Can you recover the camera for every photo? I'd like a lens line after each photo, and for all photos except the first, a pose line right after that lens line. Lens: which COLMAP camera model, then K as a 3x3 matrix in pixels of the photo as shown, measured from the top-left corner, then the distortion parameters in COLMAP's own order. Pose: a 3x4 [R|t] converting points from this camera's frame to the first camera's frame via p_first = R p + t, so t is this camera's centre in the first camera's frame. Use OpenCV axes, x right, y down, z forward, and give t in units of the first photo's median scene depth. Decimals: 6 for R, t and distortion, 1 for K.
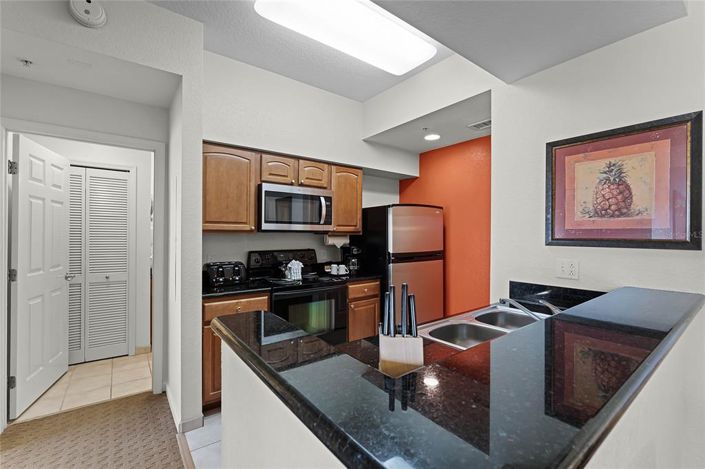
lens RADIAL K [[307.0, 0, 348.9], [0, 307.0, 232.8], [0, 0, 1]] dist [-0.001610, -0.000099]
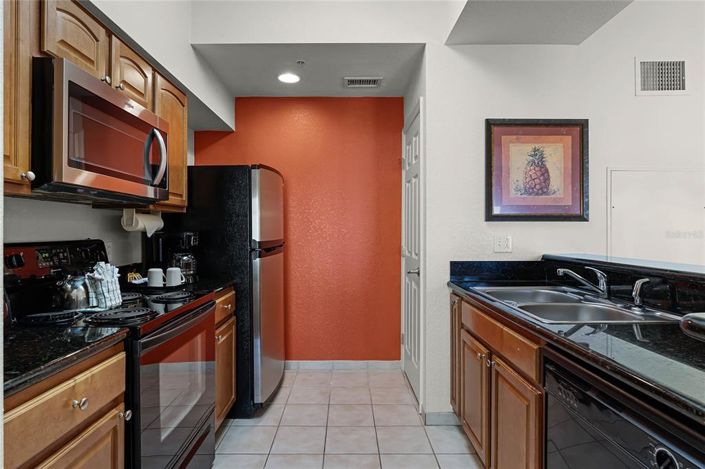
lens RADIAL K [[387.8, 0, 351.9], [0, 387.8, 230.2], [0, 0, 1]] dist [-0.000609, -0.000804]
pose [[0.590281, -0.003878, 0.807189, -0.474680], [0.001685, 0.999992, 0.003572, 0.048497], [-0.807196, -0.000748, 0.590282, 0.453081]]
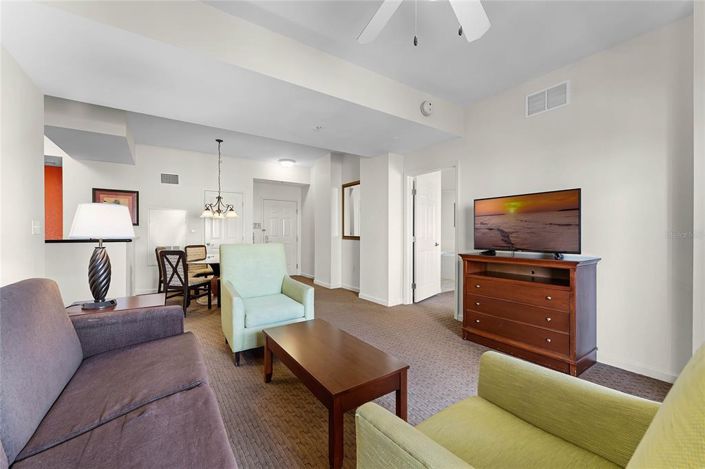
lens RADIAL K [[281.3, 0, 352.5], [0, 281.3, 234.5], [0, 0, 1]] dist [-0.001863, -0.000309]
pose [[0.035571, -0.013060, 0.999282, -1.346123], [-0.003118, 0.999908, 0.013179, 0.063729], [-0.999362, -0.003585, 0.035527, -1.068993]]
